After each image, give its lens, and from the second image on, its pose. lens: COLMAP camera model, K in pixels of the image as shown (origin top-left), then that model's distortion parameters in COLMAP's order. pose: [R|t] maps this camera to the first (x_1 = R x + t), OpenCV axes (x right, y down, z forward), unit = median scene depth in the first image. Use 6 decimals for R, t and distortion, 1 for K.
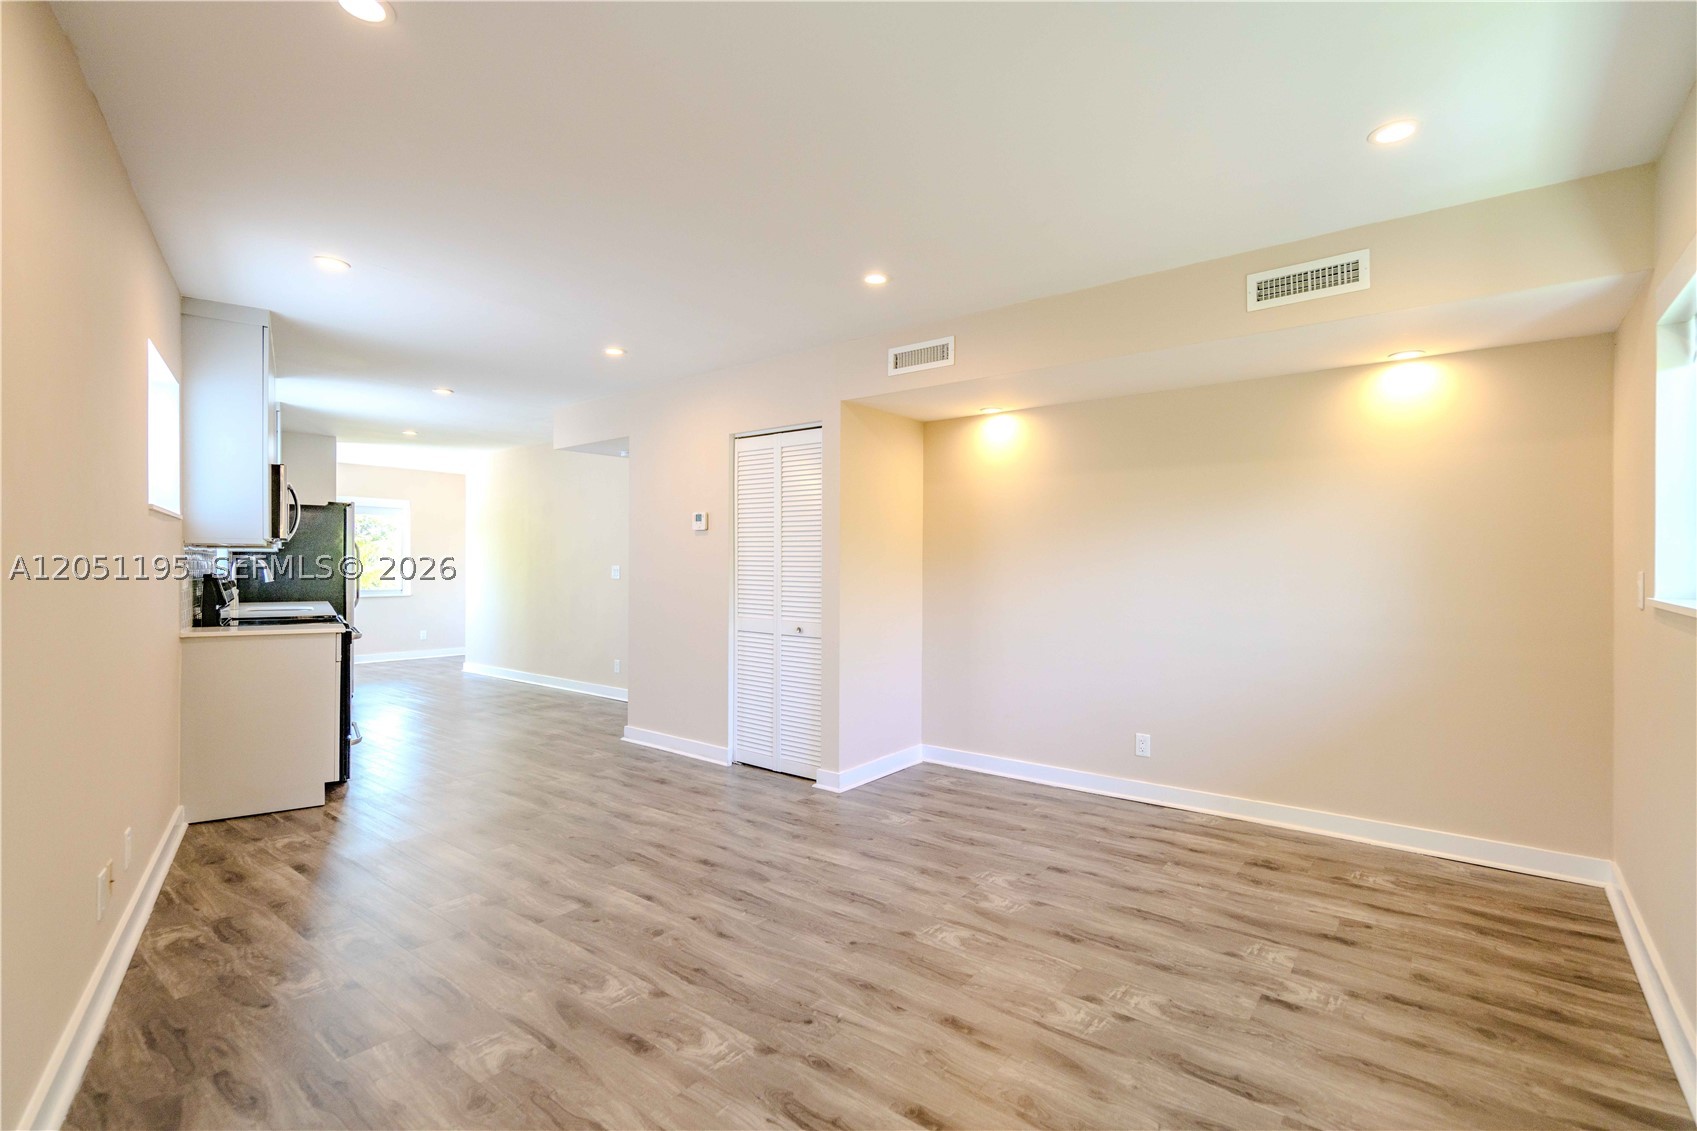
lens RADIAL K [[782.9, 0, 853.9], [0, 782.9, 563.7], [0, 0, 1]] dist [0.001000, 0.000487]
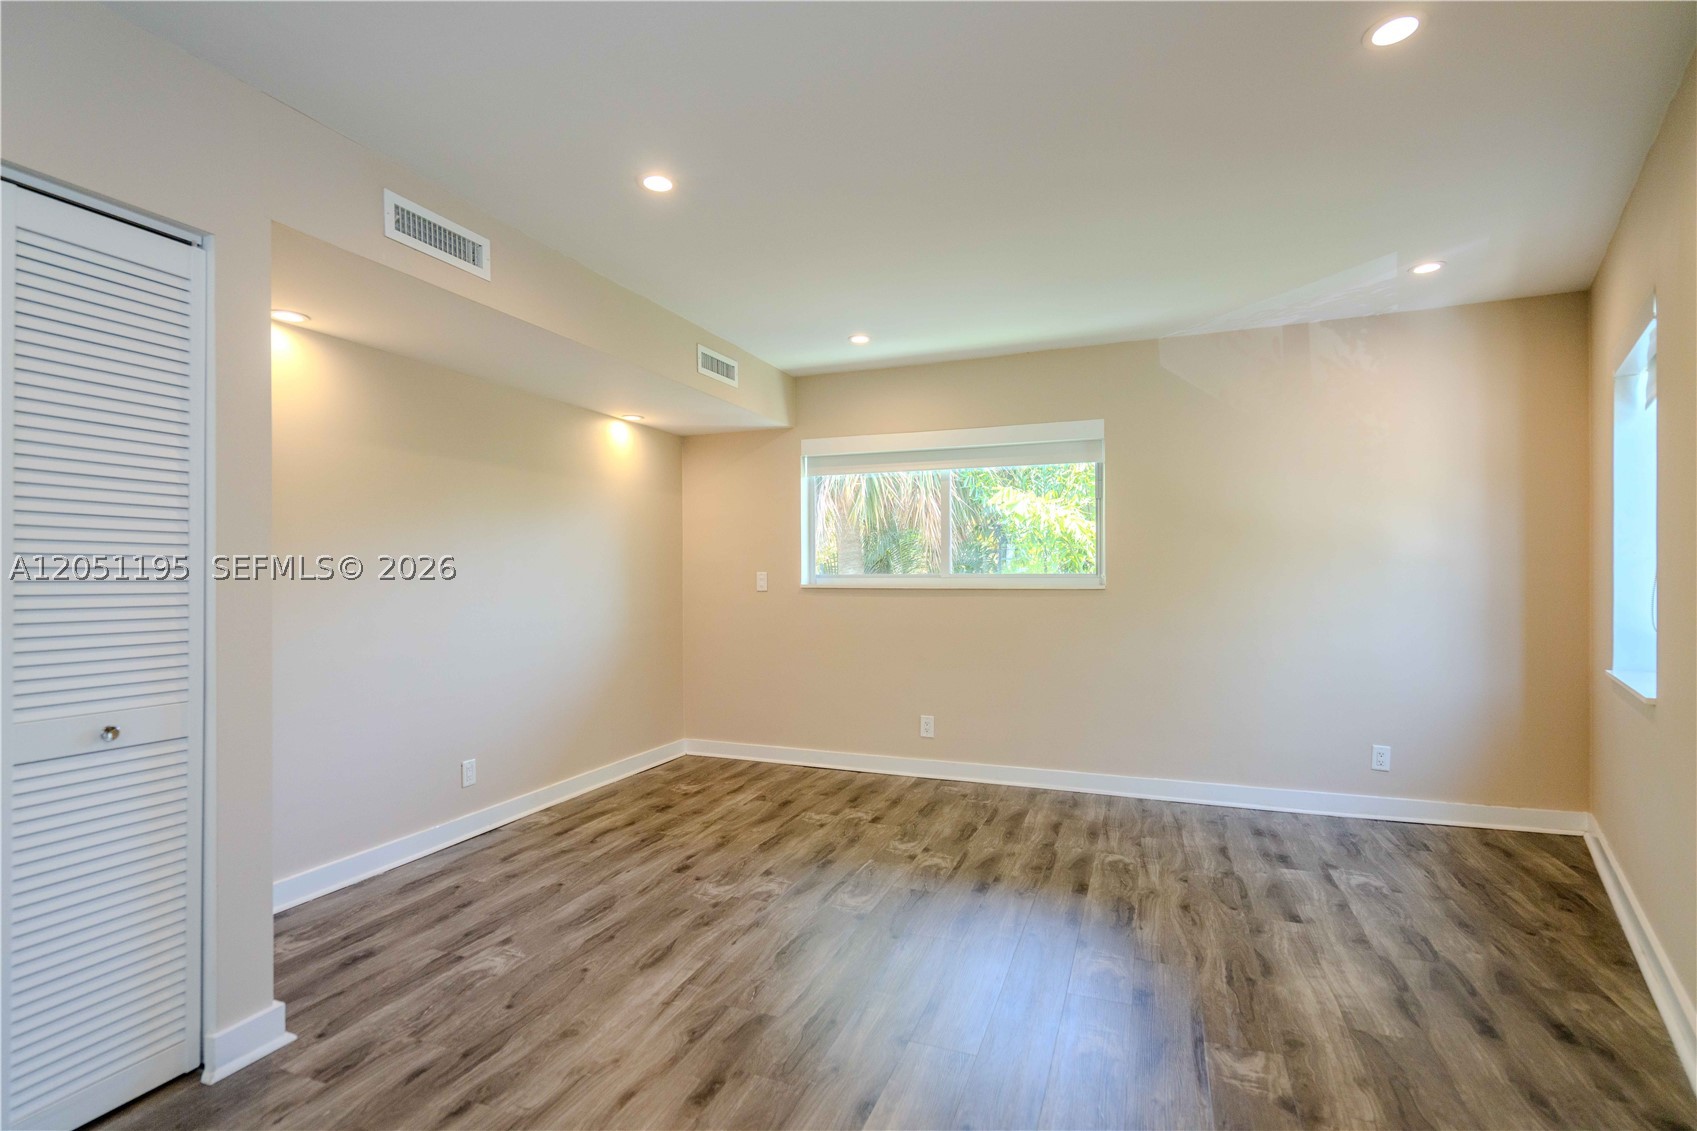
lens RADIAL K [[782.9, 0, 853.9], [0, 782.9, 563.7], [0, 0, 1]] dist [0.001000, 0.000487]
pose [[-0.288266, 0.012724, 0.957466, -0.824655], [0.001600, 0.999917, -0.012806, 0.012626], [-0.957549, -0.002159, -0.288262, 1.153007]]
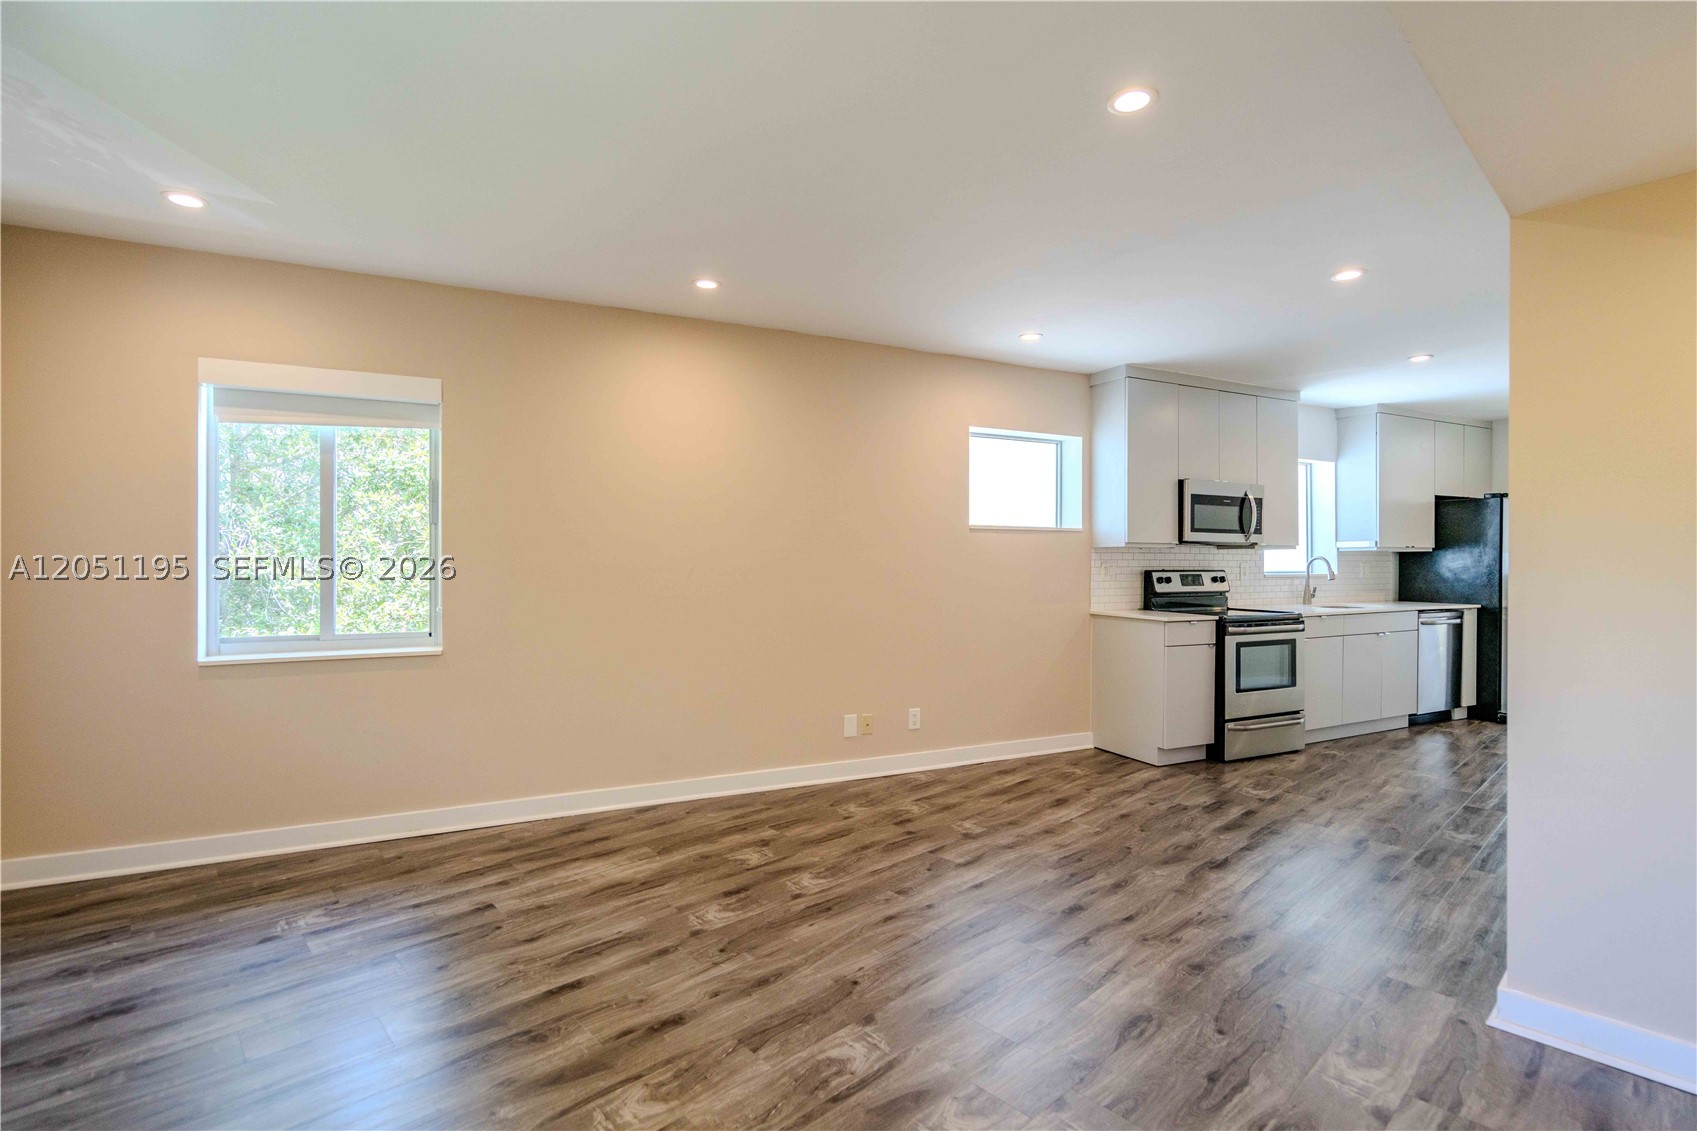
lens RADIAL K [[788.8, 0, 848.5], [0, 788.8, 565.5], [0, 0, 1]] dist [0.001763, 0.000271]
pose [[-0.167852, -0.003145, -0.985807, 0.757555], [0.000443, 0.999995, -0.003266, 0.012338], [0.985812, -0.000985, -0.167849, 0.980819]]
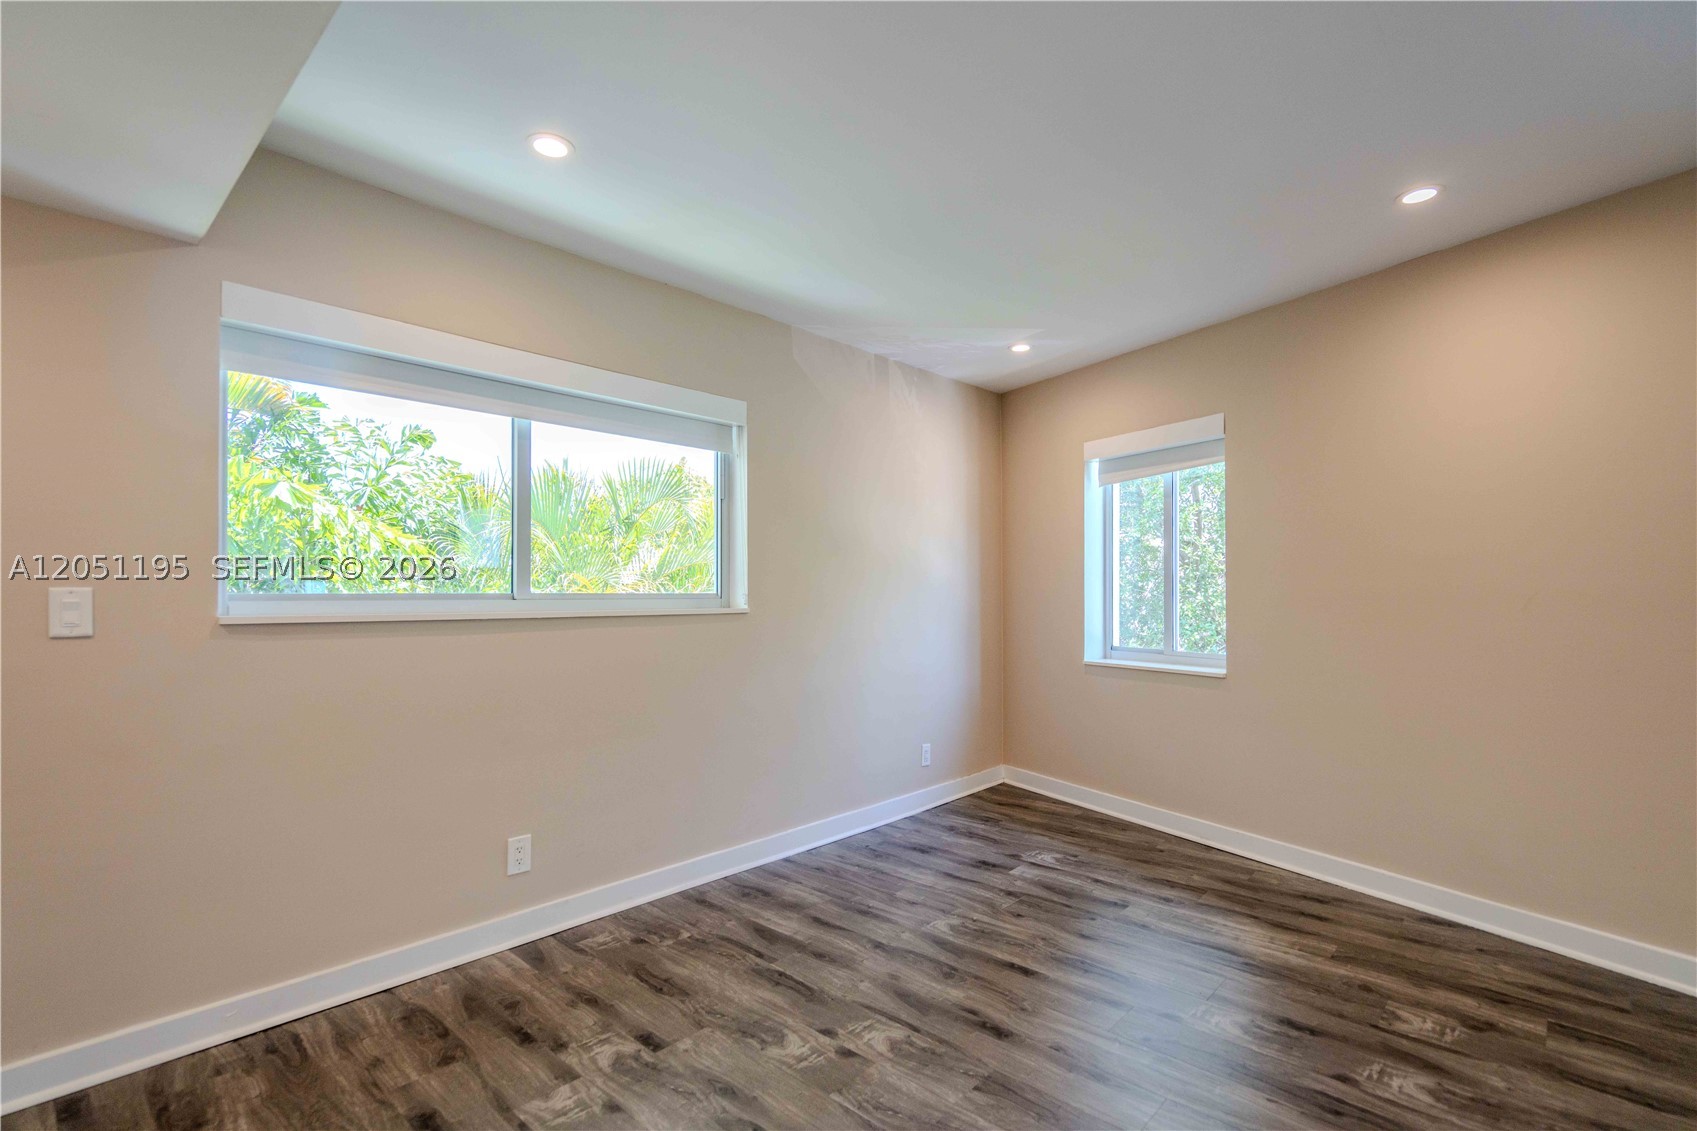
lens RADIAL K [[788.8, 0, 857.3], [0, 788.8, 581.2], [0, 0, 1]] dist [0.000992, -0.000243]
pose [[-0.996841, -0.001254, 0.079414, 0.163813], [-0.002431, 0.999888, -0.014735, 0.011811], [-0.079387, -0.014882, -0.996733, 1.448760]]
